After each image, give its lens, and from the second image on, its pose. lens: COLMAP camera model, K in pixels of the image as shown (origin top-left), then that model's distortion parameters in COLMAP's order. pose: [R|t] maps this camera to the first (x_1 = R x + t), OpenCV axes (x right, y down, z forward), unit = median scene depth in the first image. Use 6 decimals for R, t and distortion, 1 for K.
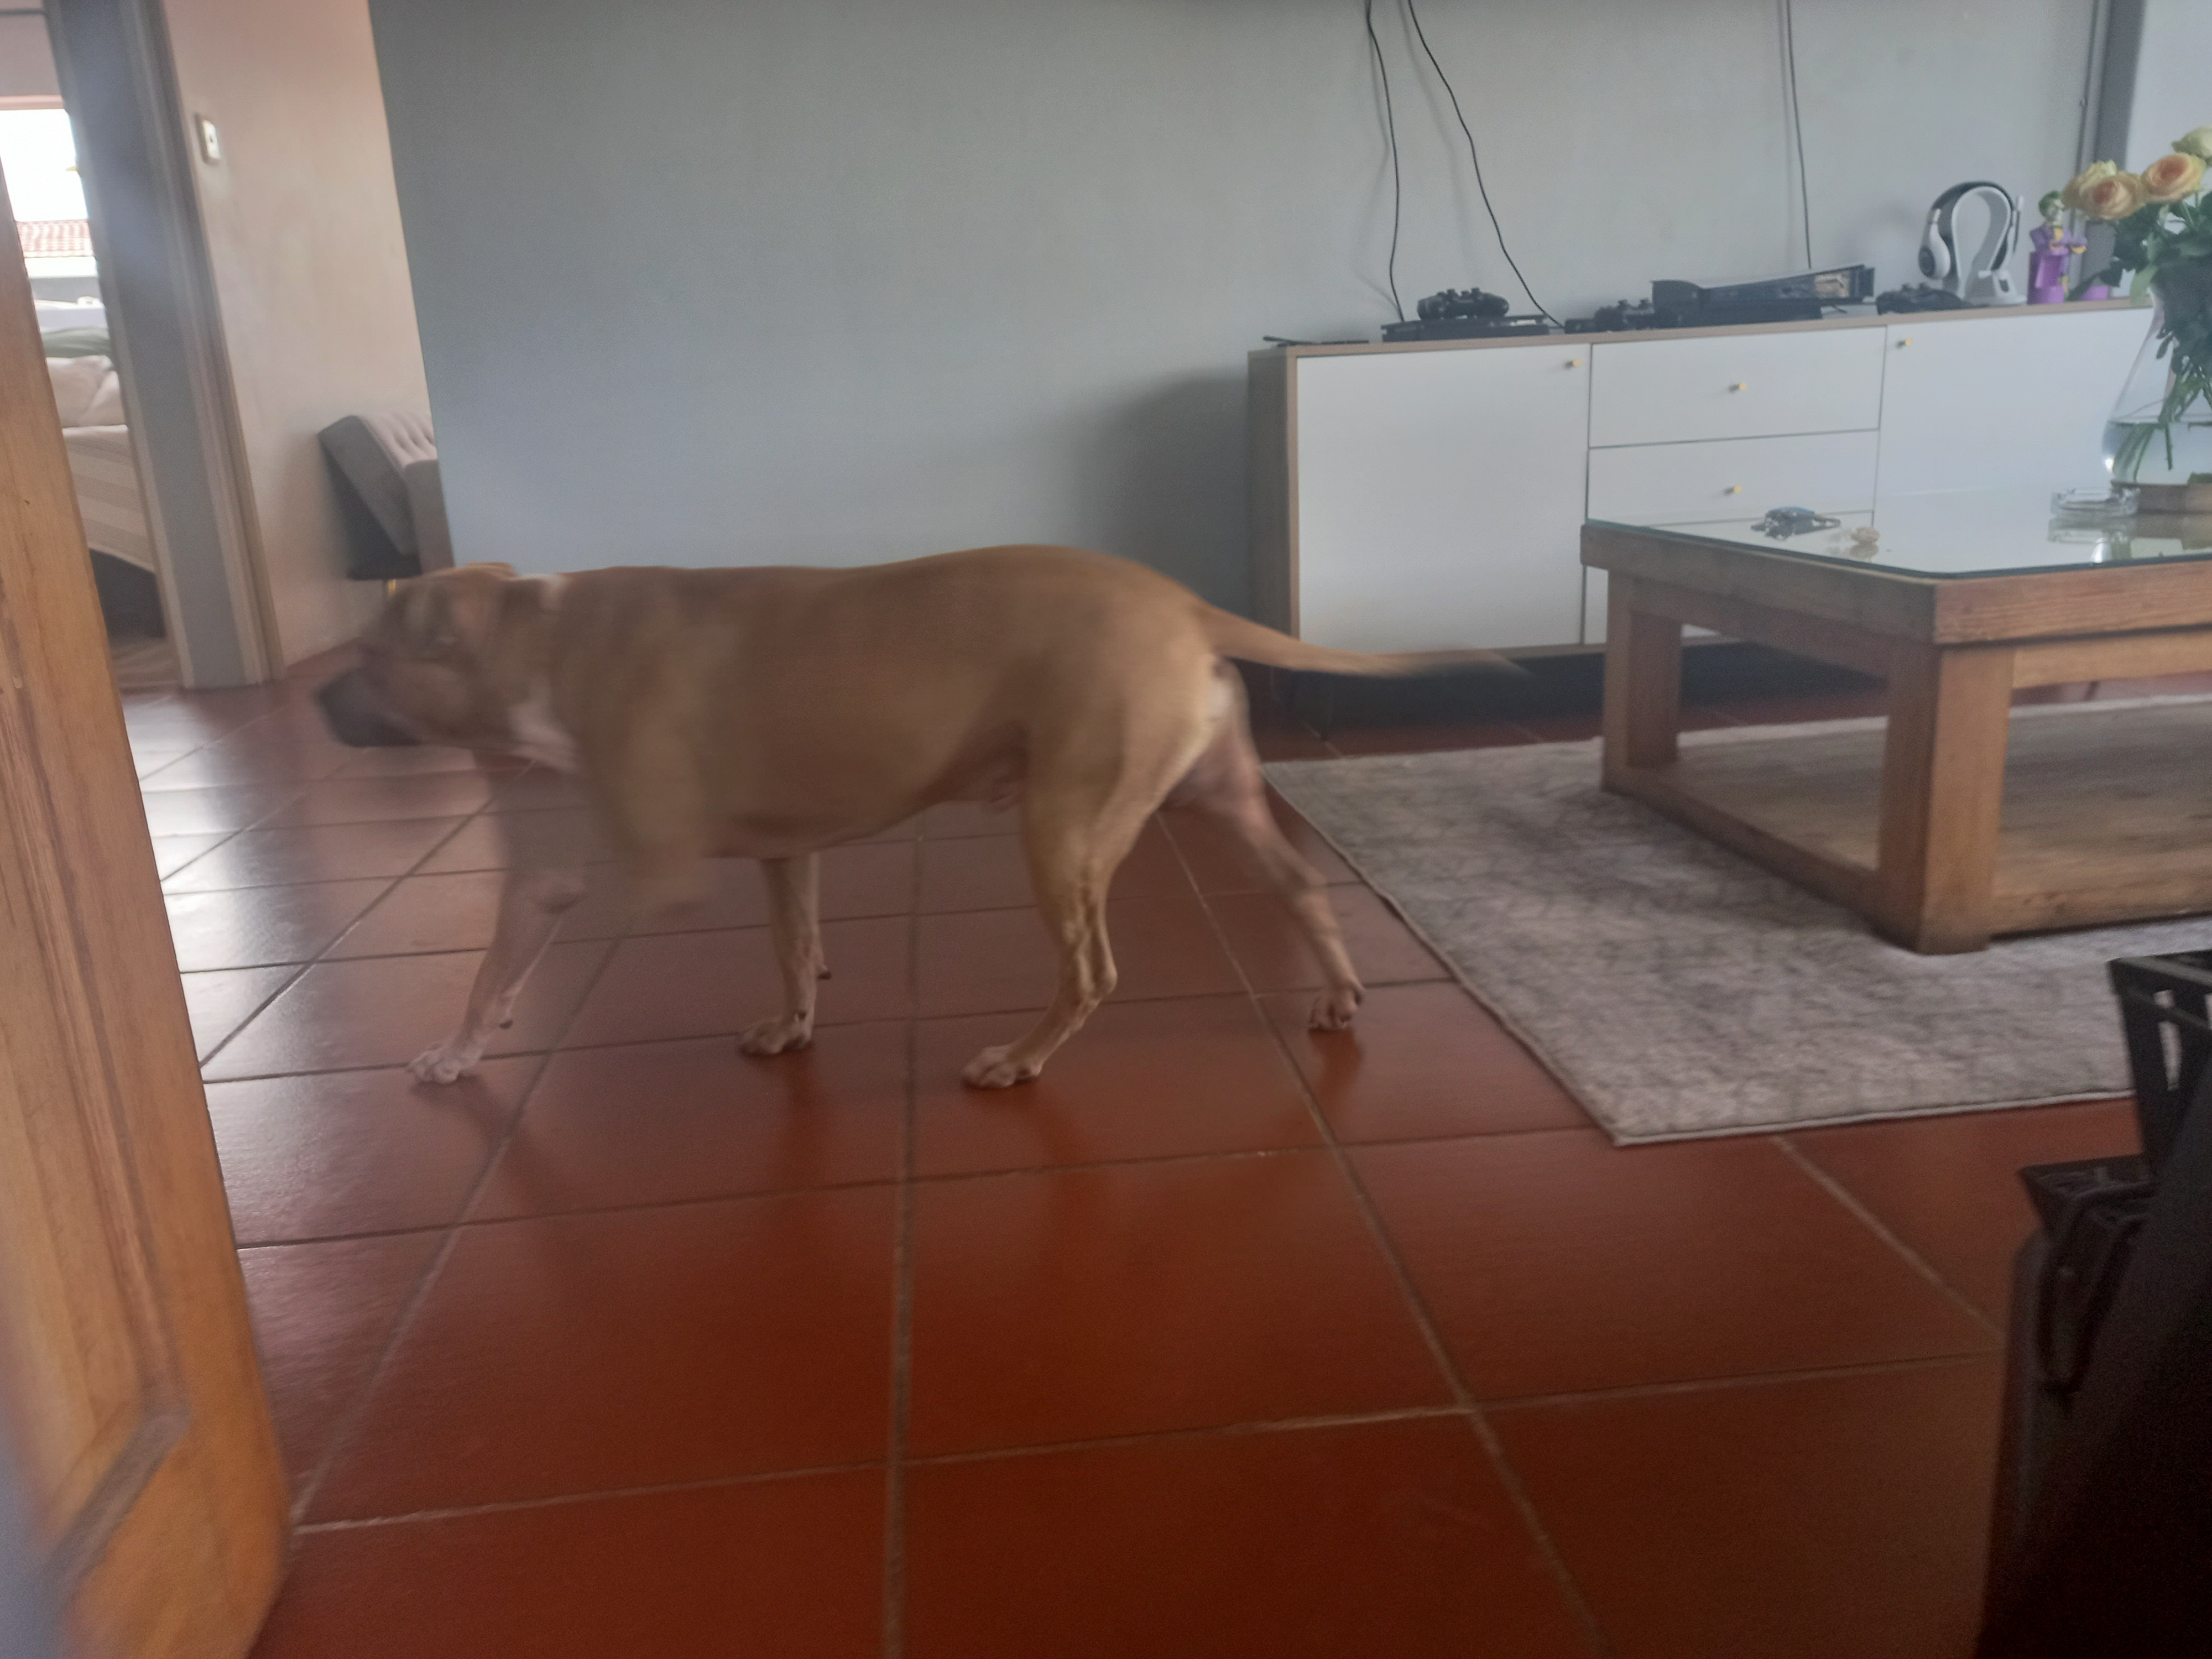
lens RADIAL K [[1619.6, 0, 1113.1], [0, 1619.6, 810.3], [0, 0, 1]] dist [0.048281, -0.067553]
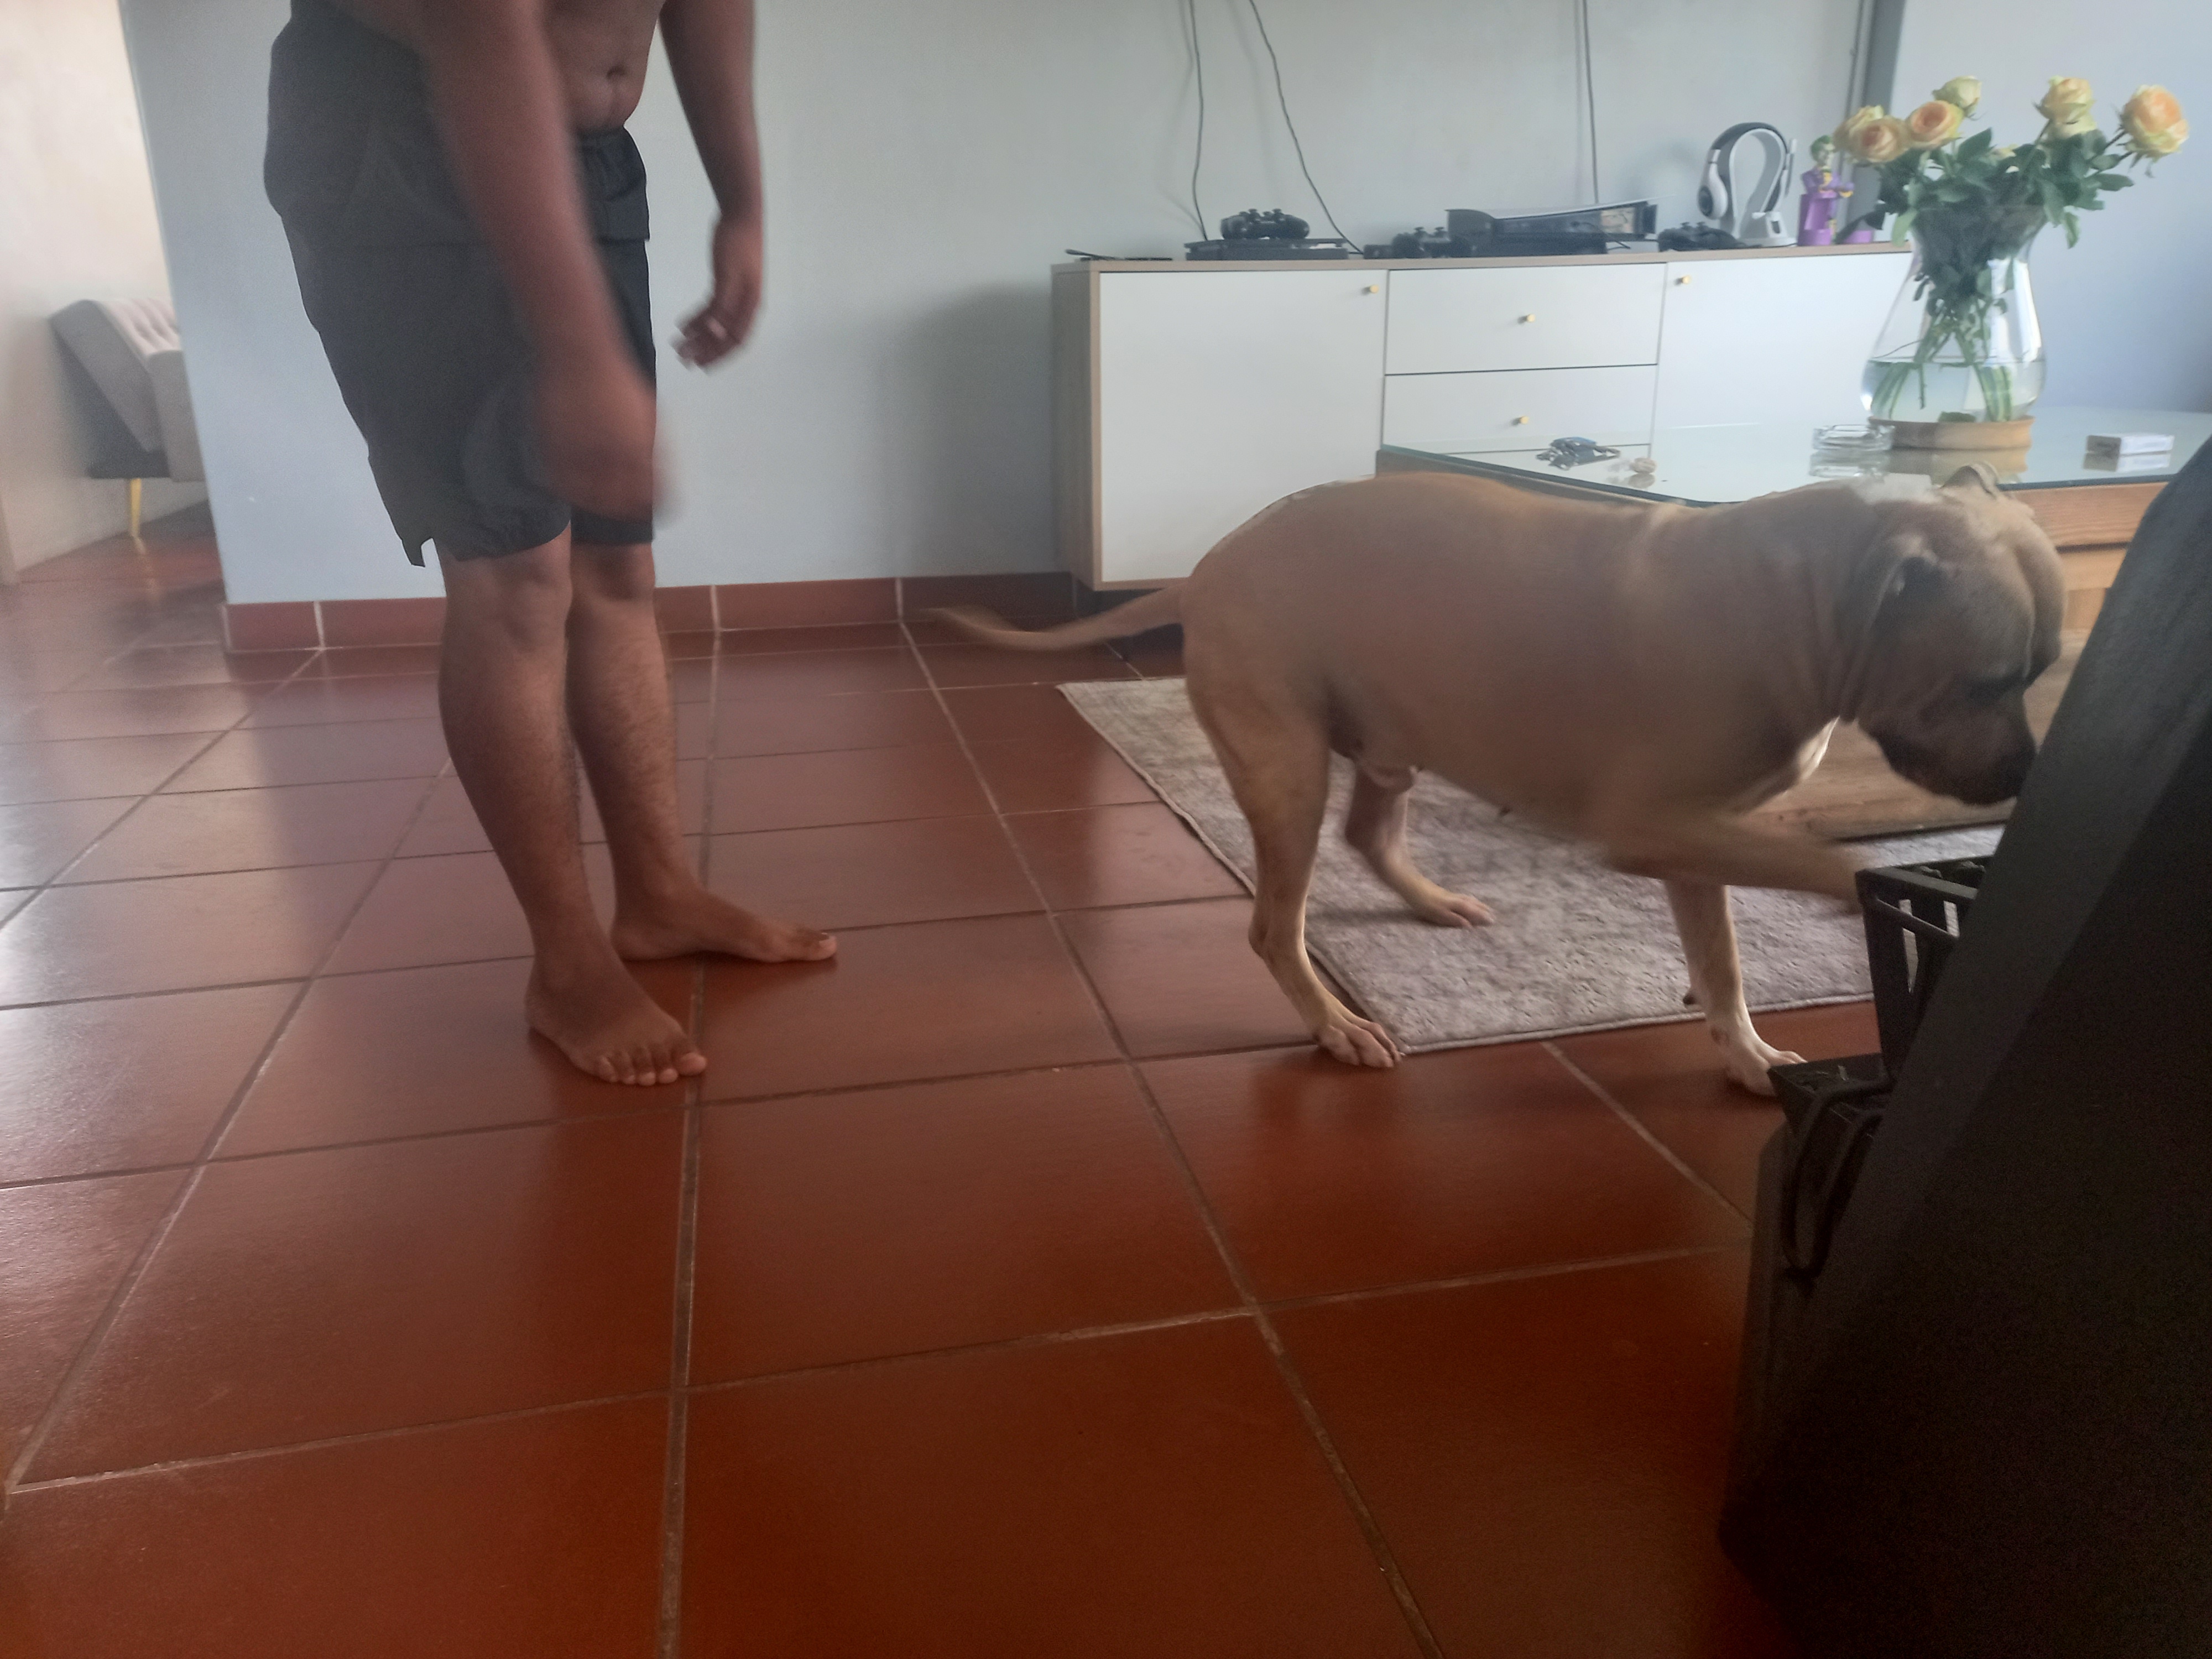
lens RADIAL K [[1600.2, 0, 1106.0], [0, 1600.2, 829.5], [0, 0, 1]] dist [0.047246, -0.058999]
pose [[0.993368, -0.002892, 0.114939, 0.004510], [-0.004021, 0.998198, 0.059866, 0.001984], [-0.114905, -0.059931, 0.991567, 0.011661]]
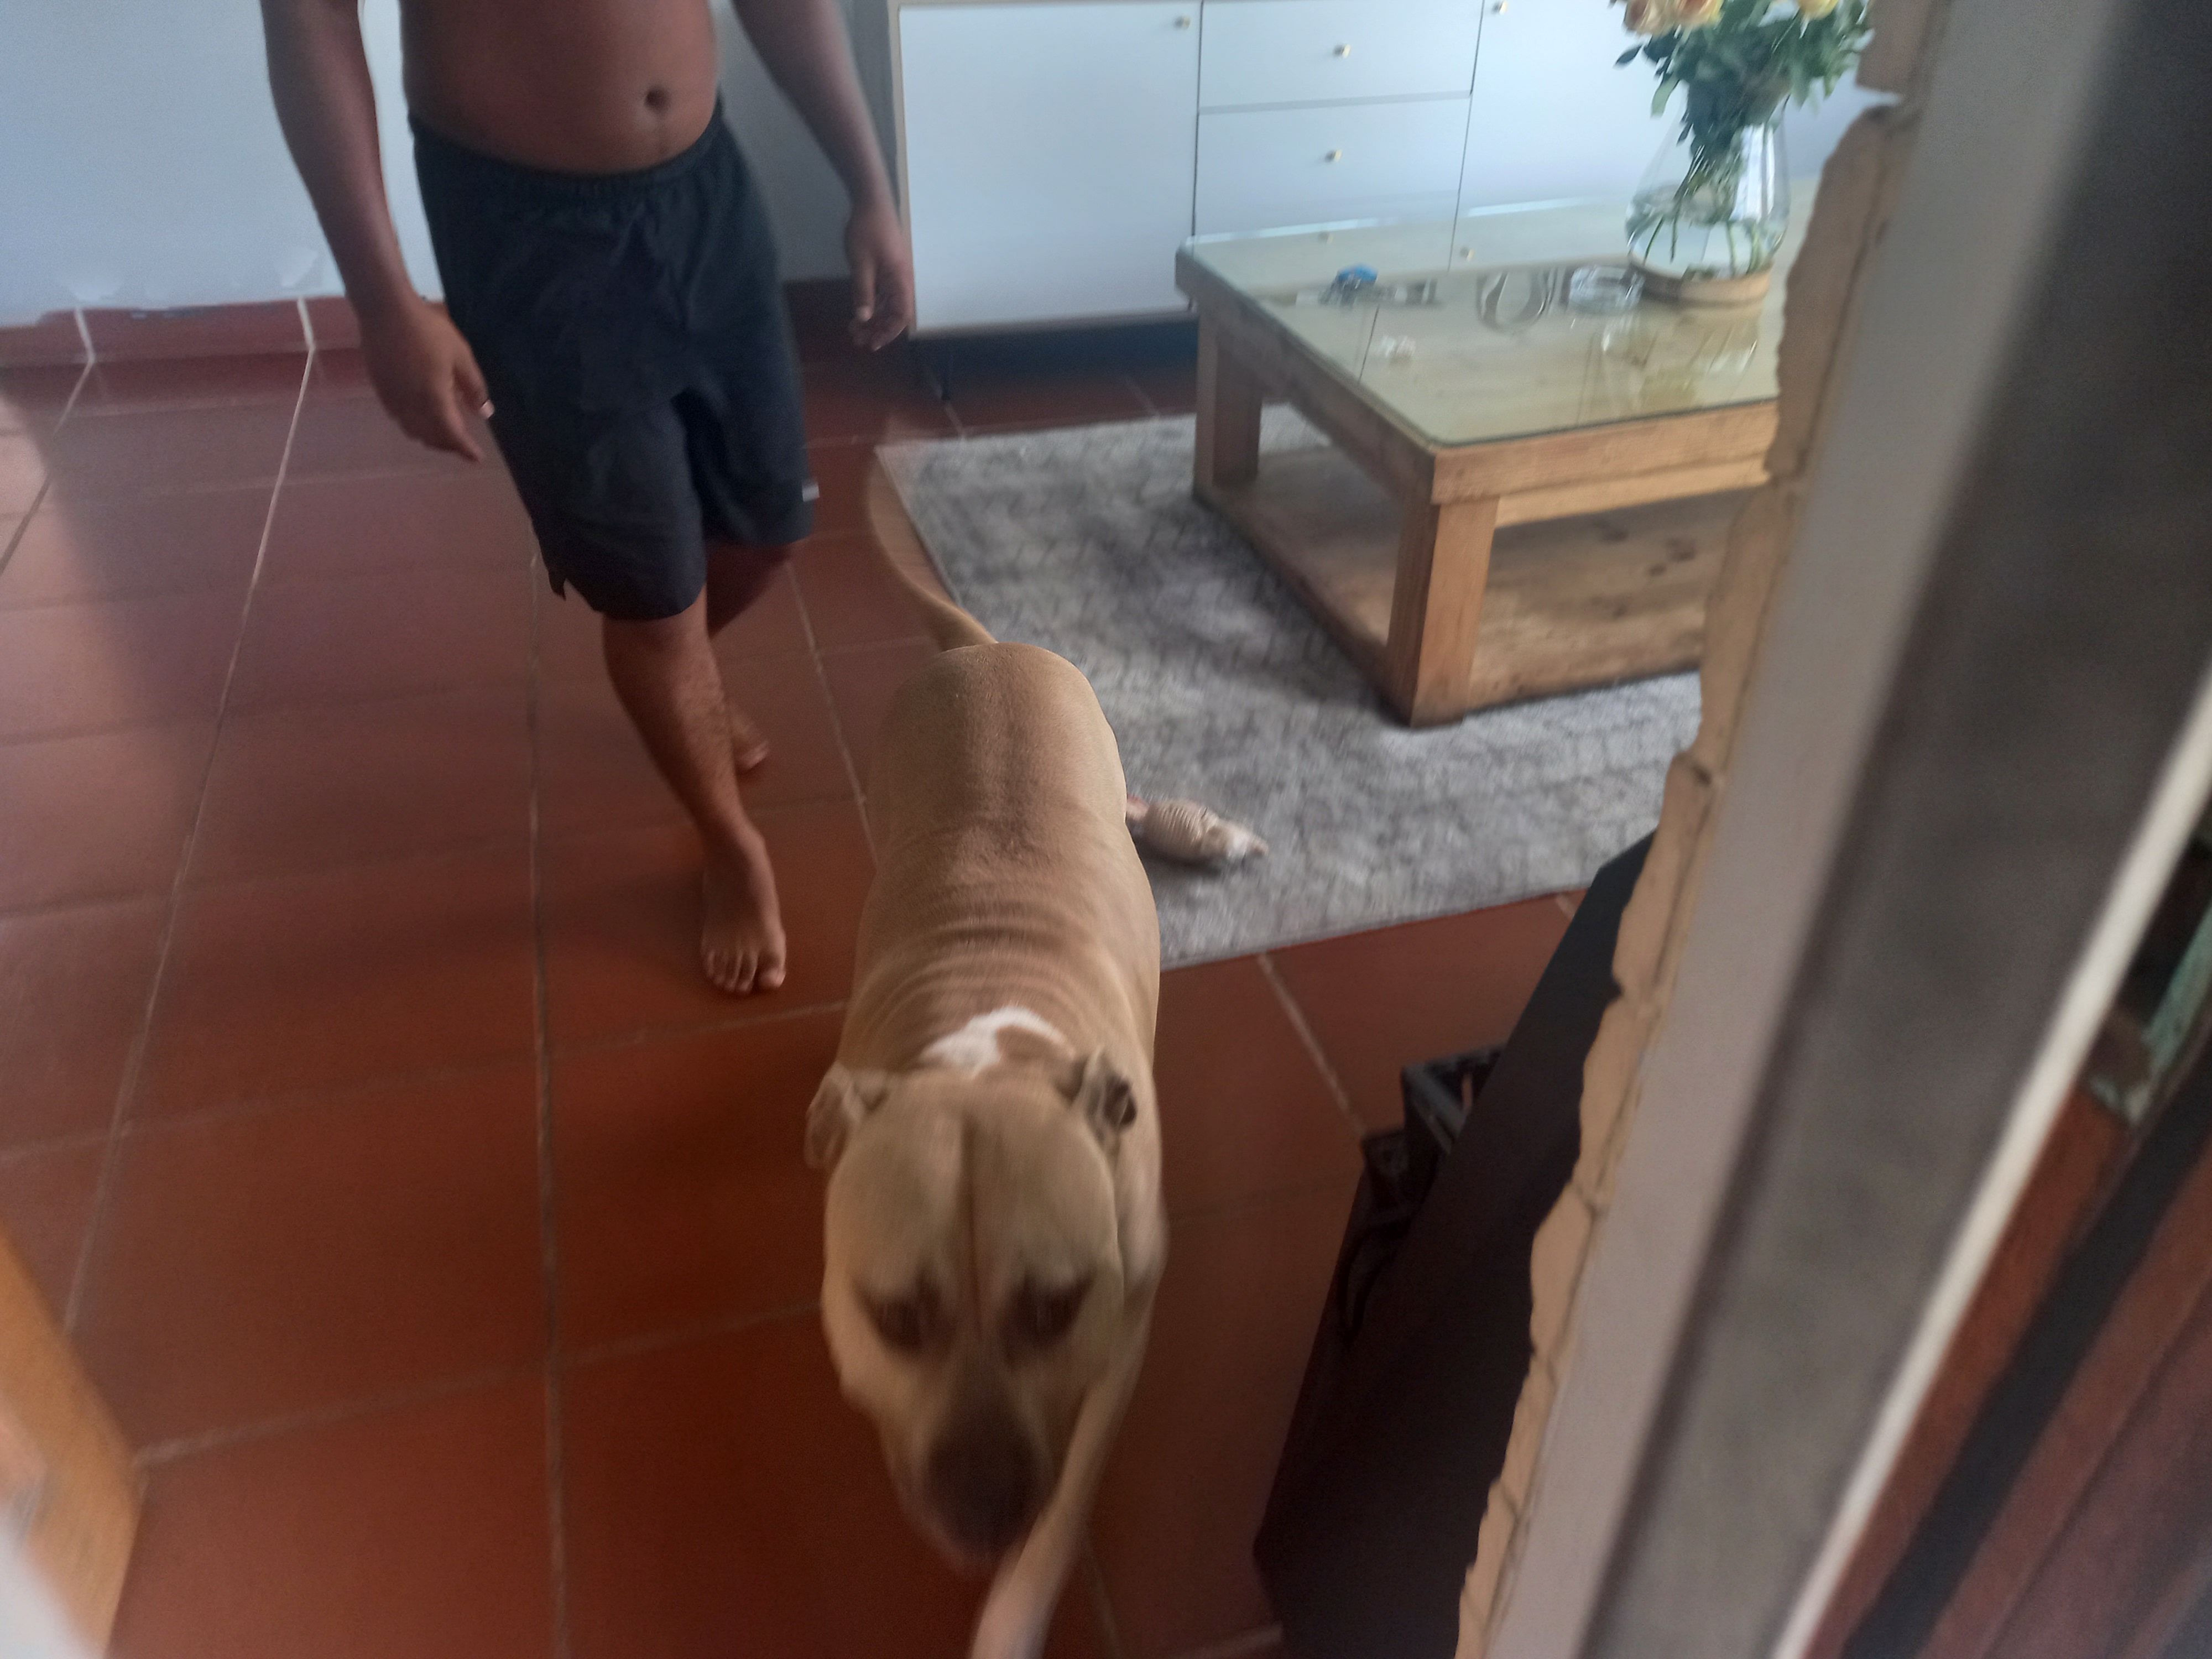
lens RADIAL K [[1619.0, 0, 1153.3], [0, 1619.0, 768.9], [0, 0, 1]] dist [0.045802, -0.001237]
pose [[0.976462, -0.059029, 0.207456, 0.045119], [-0.015505, 0.940124, 0.340479, -0.254060], [-0.215133, -0.335682, 0.917080, -0.070872]]
